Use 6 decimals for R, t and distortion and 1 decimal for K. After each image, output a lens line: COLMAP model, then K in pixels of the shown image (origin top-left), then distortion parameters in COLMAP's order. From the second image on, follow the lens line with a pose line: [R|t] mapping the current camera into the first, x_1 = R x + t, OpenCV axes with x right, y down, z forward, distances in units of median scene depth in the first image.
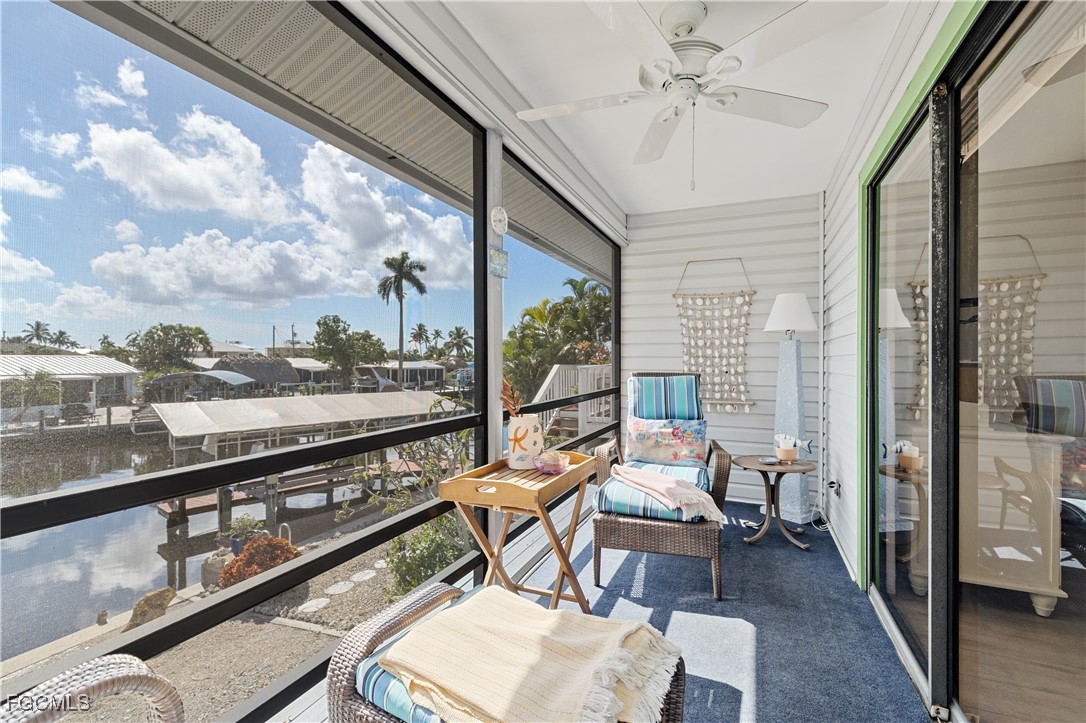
lens RADIAL K [[494.5, 0, 546.8], [0, 494.5, 360.8], [0, 0, 1]] dist [0.001139, 0.000679]
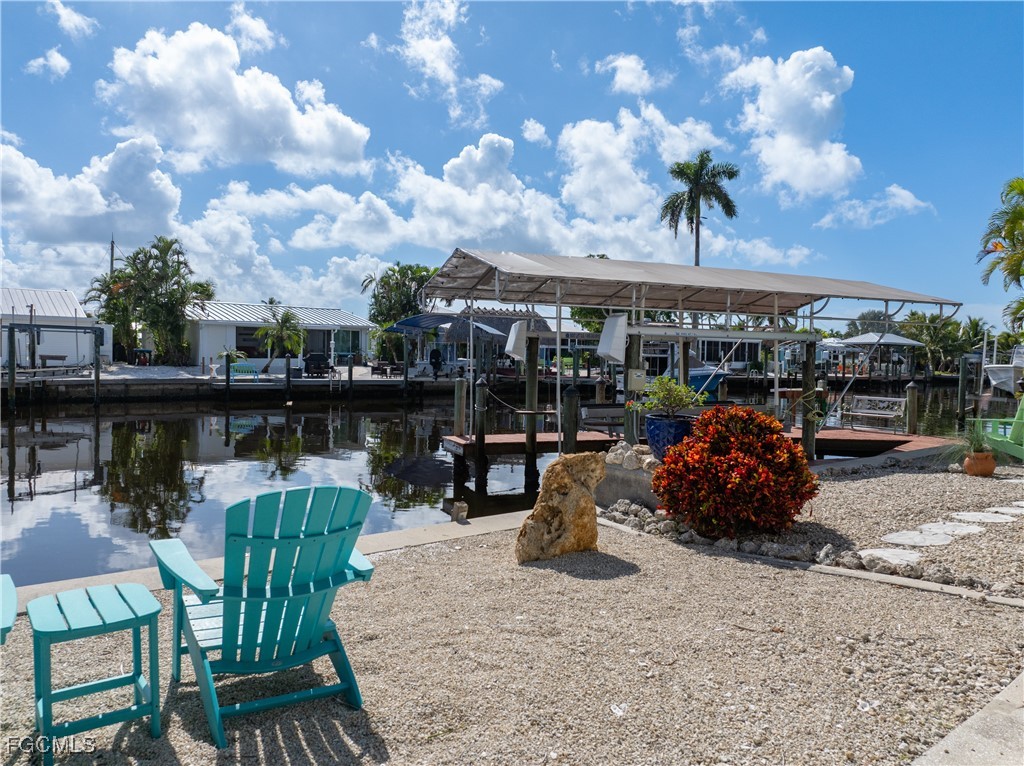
lens RADIAL K [[744.2, 0, 505.4], [0, 744.2, 382.4], [0, 0, 1]] dist [-0.027534, 0.013903]
pose [[0.882547, 0.028928, -0.469333, -0.089499], [-0.012984, 0.999224, 0.037174, 0.063761], [0.470045, -0.026714, 0.882238, 0.060972]]
